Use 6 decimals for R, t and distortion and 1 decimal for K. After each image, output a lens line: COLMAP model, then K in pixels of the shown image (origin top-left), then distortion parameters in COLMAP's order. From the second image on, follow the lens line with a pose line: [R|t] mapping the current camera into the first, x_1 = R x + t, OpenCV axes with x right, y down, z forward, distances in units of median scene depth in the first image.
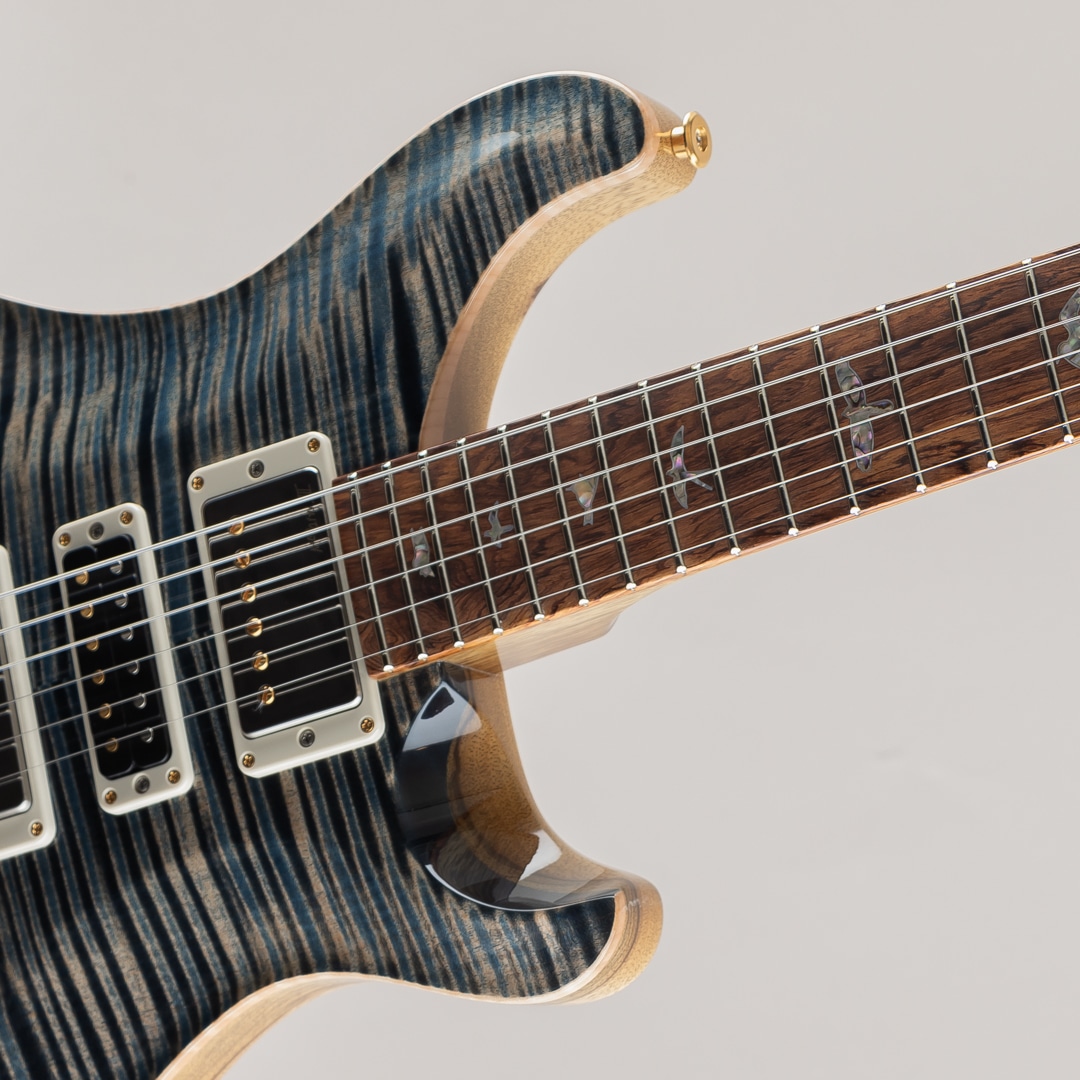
lens RADIAL K [[4733.8, 0, 540.0], [0, 4733.8, 540.0], [0, 0, 1]] dist [-0.115982, 0.317281]
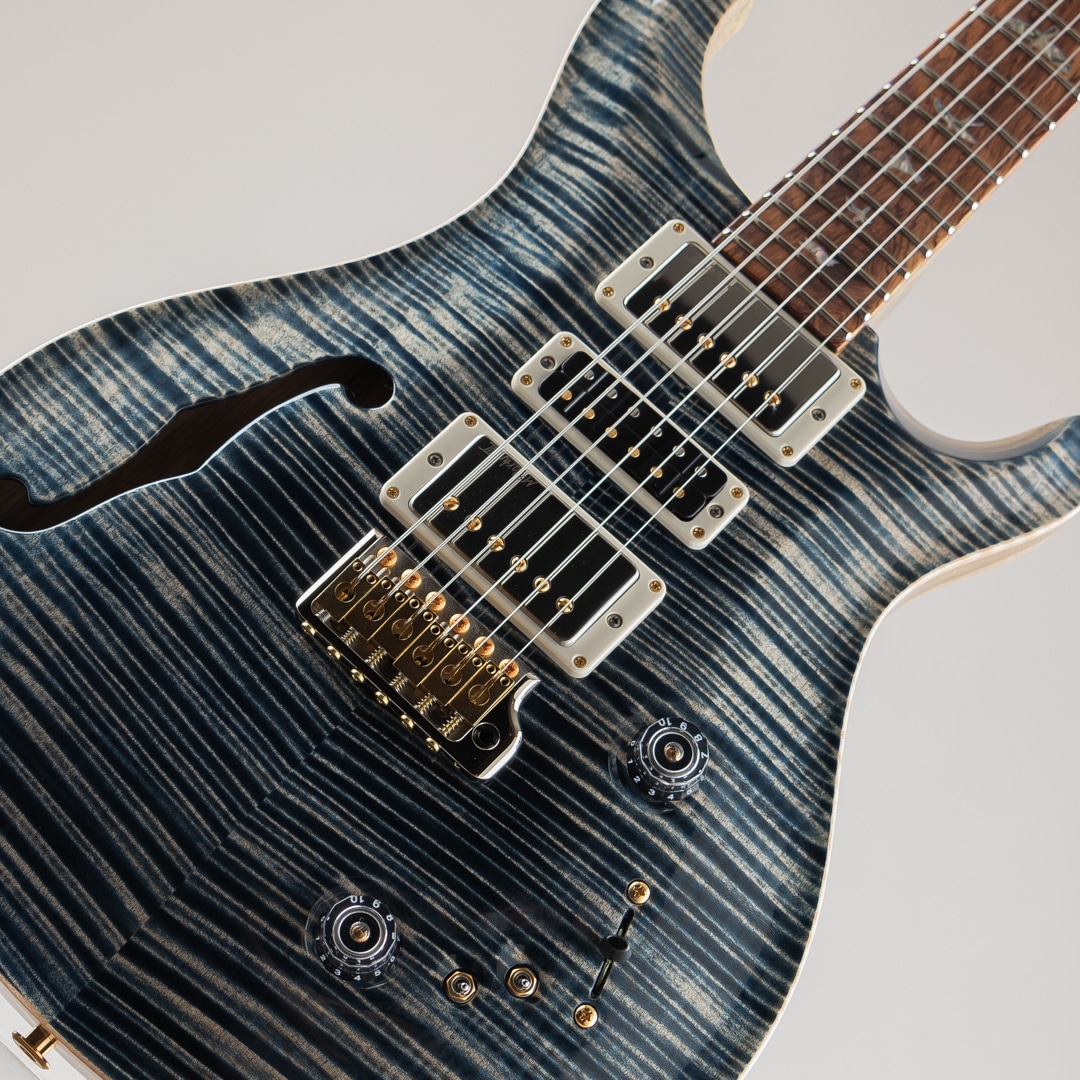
lens RADIAL K [[2584.4, 0, 540.0], [0, 2584.4, 540.0], [0, 0, 1]] dist [0.001465, -0.384949]
pose [[0.650858, -0.267977, 0.710333, -0.575431], [0.473887, 0.874382, -0.104344, 0.105059], [-0.593140, 0.404530, 0.696089, 0.585454]]
